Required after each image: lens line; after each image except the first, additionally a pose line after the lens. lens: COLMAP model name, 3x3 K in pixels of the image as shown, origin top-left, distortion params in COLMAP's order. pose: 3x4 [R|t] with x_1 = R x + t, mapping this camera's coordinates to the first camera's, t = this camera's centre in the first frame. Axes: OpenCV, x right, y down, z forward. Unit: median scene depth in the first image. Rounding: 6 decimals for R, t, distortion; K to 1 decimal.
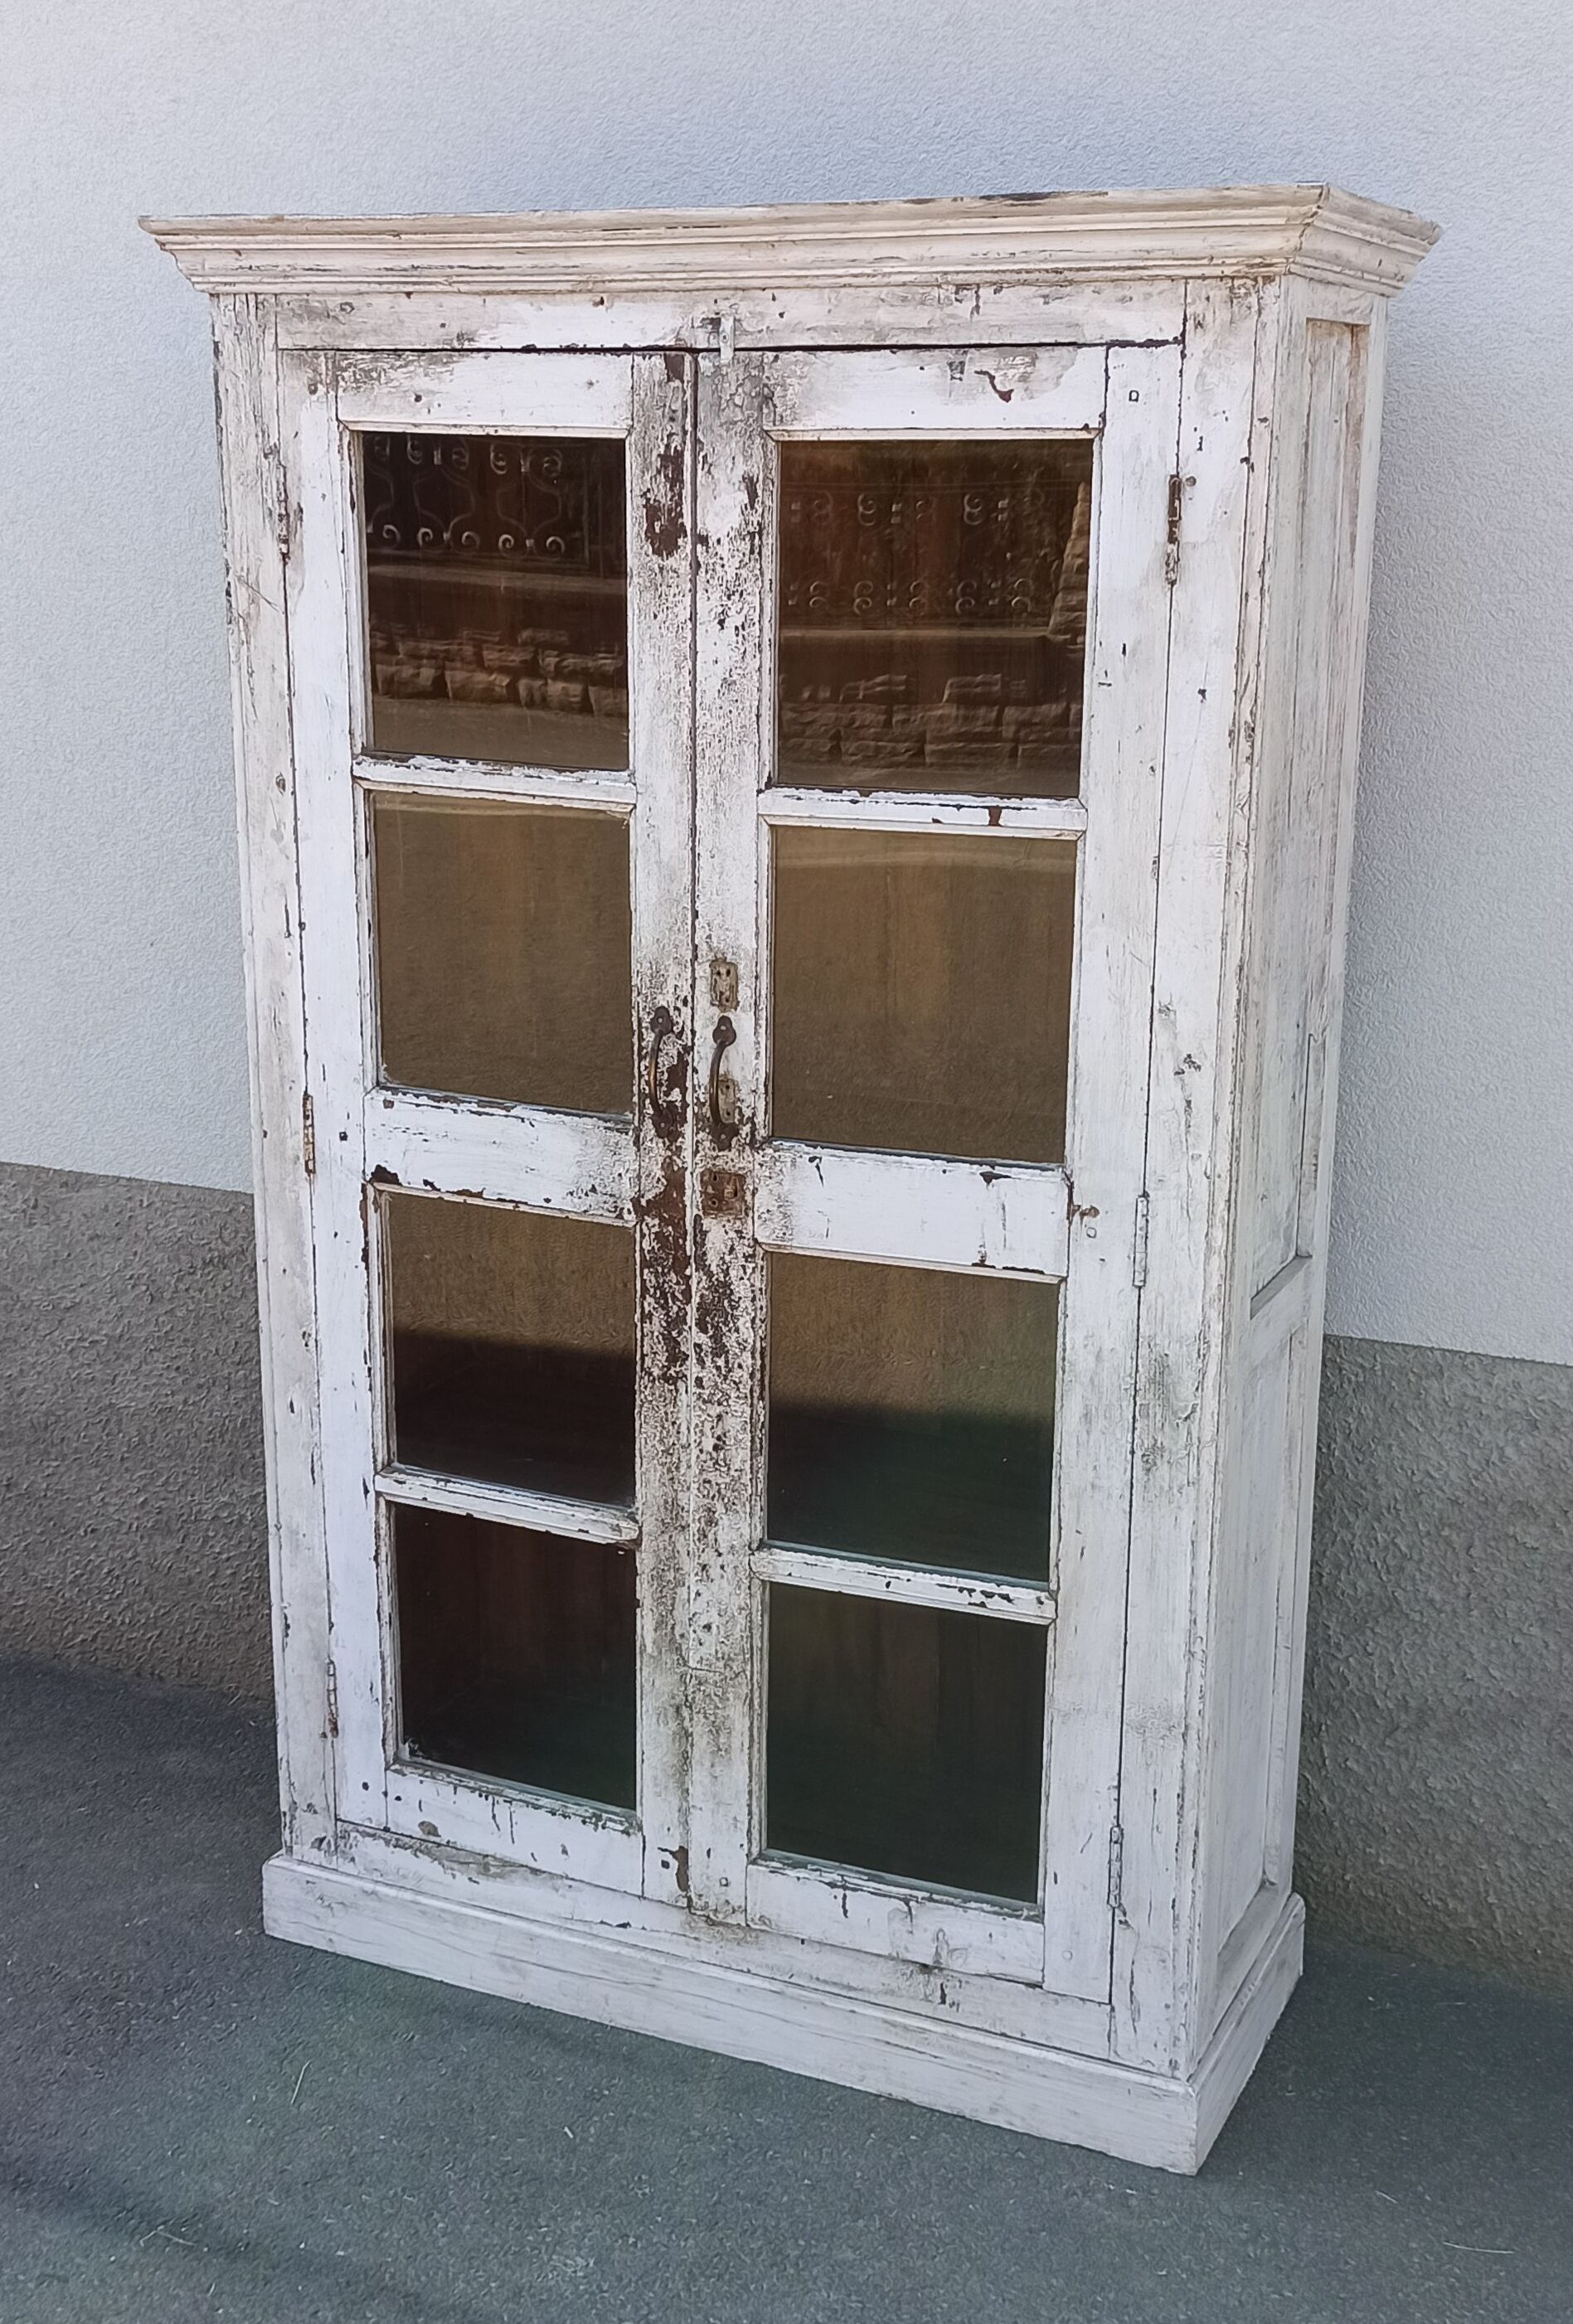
lens RADIAL K [[2818.9, 0, 767.3], [0, 2818.9, 1210.8], [0, 0, 1]] dist [0.054888, 0.000000]
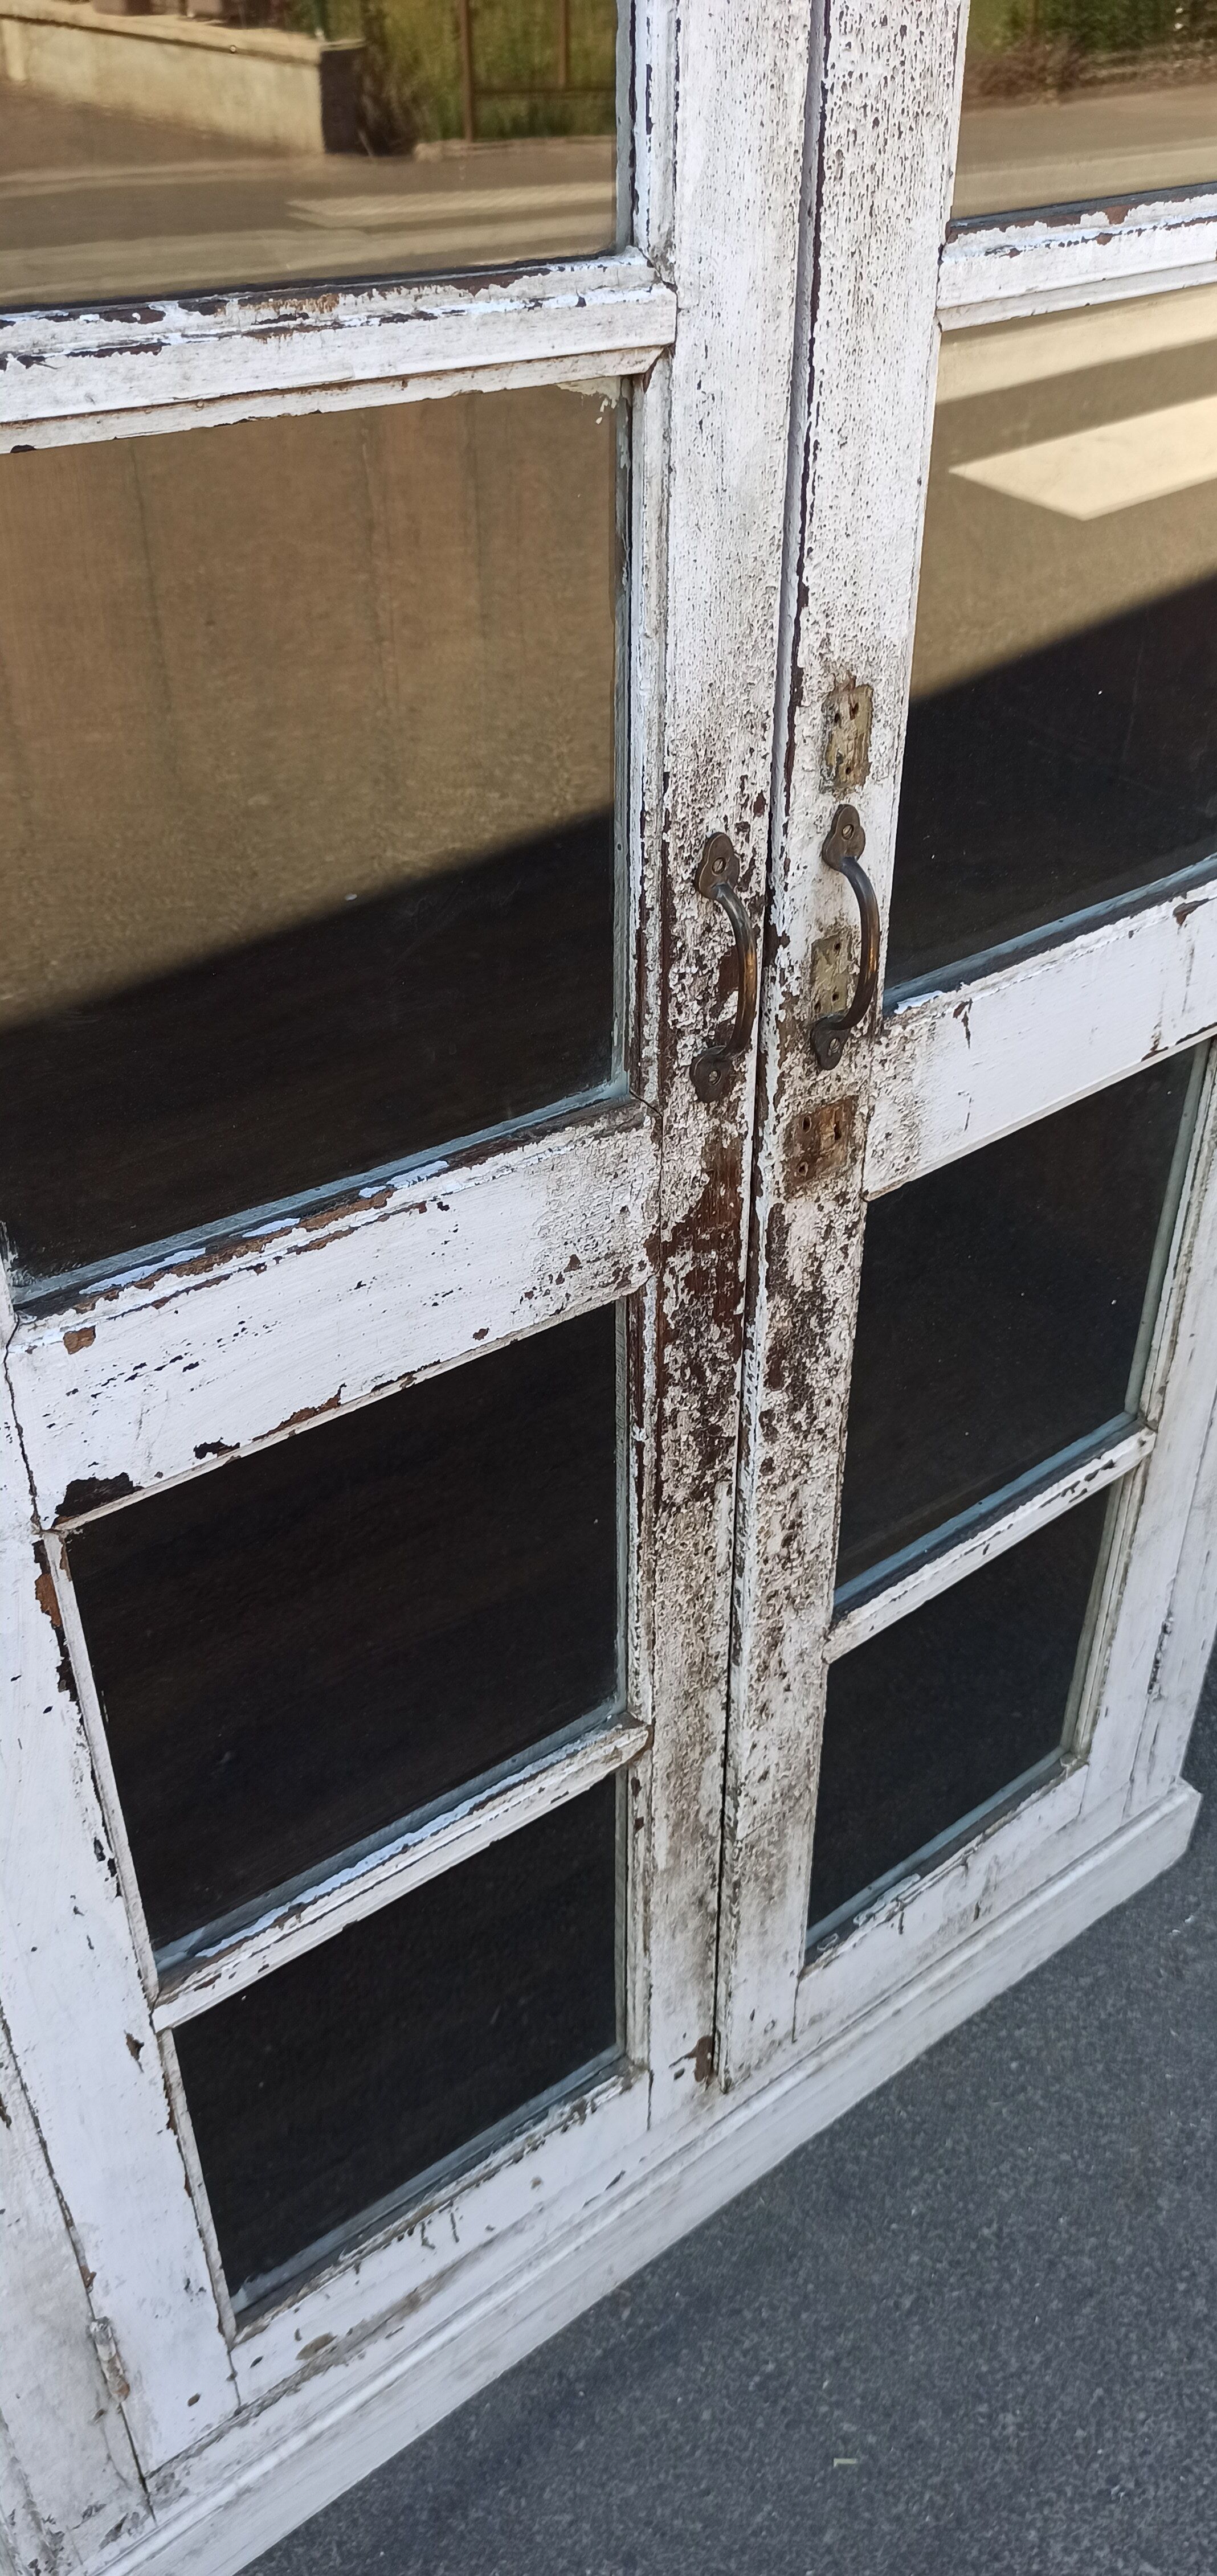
lens RADIAL K [[1945.6, 0, 616.8], [0, 1945.6, 1298.4], [0, 0, 1]] dist [0.049581, -0.049407]
pose [[0.473592, -0.519491, 0.711224, -0.303045], [0.238802, 0.853016, 0.464044, -0.157302], [-0.847752, -0.049926, 0.528037, 0.850184]]
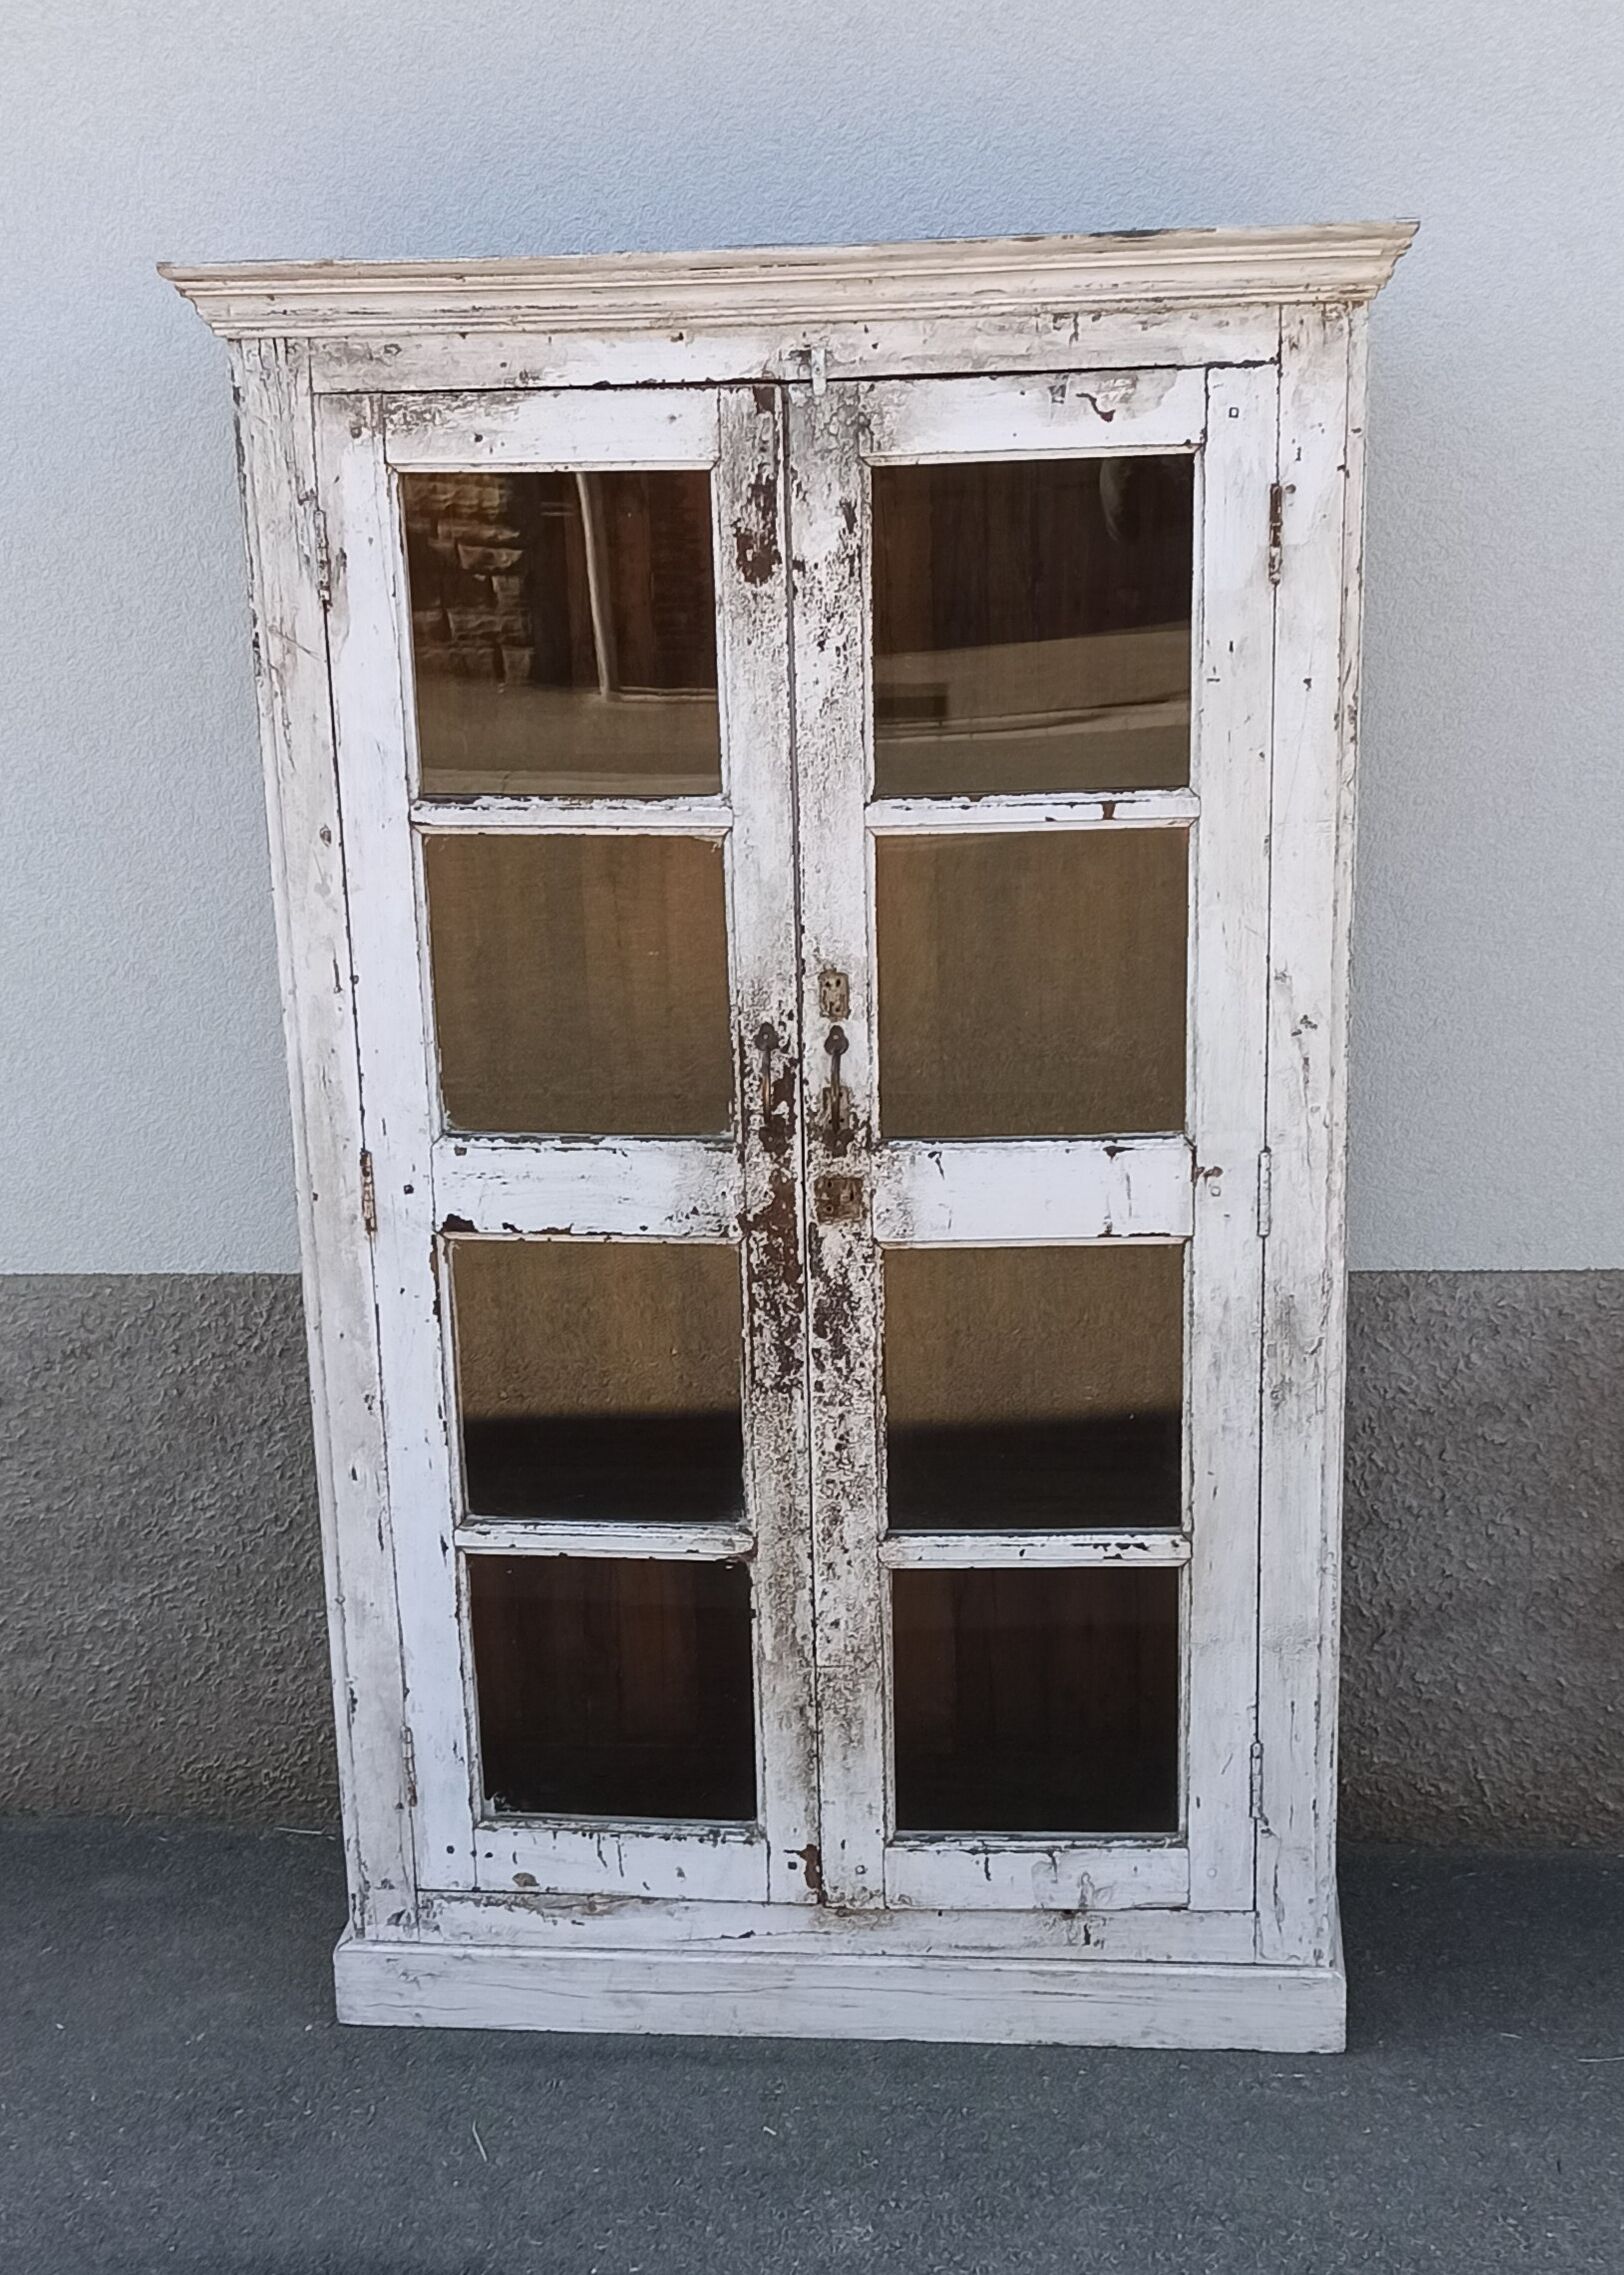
lens RADIAL K [[3395.2, 0, 743.5], [0, 3395.2, 1352.0], [0, 0, 1]] dist [0.057890, 0.000000]
pose [[0.950822, -0.128860, 0.281662, -0.408165], [0.118841, 0.991527, 0.052442, -0.019875], [-0.286033, -0.016390, 0.958080, -0.177697]]
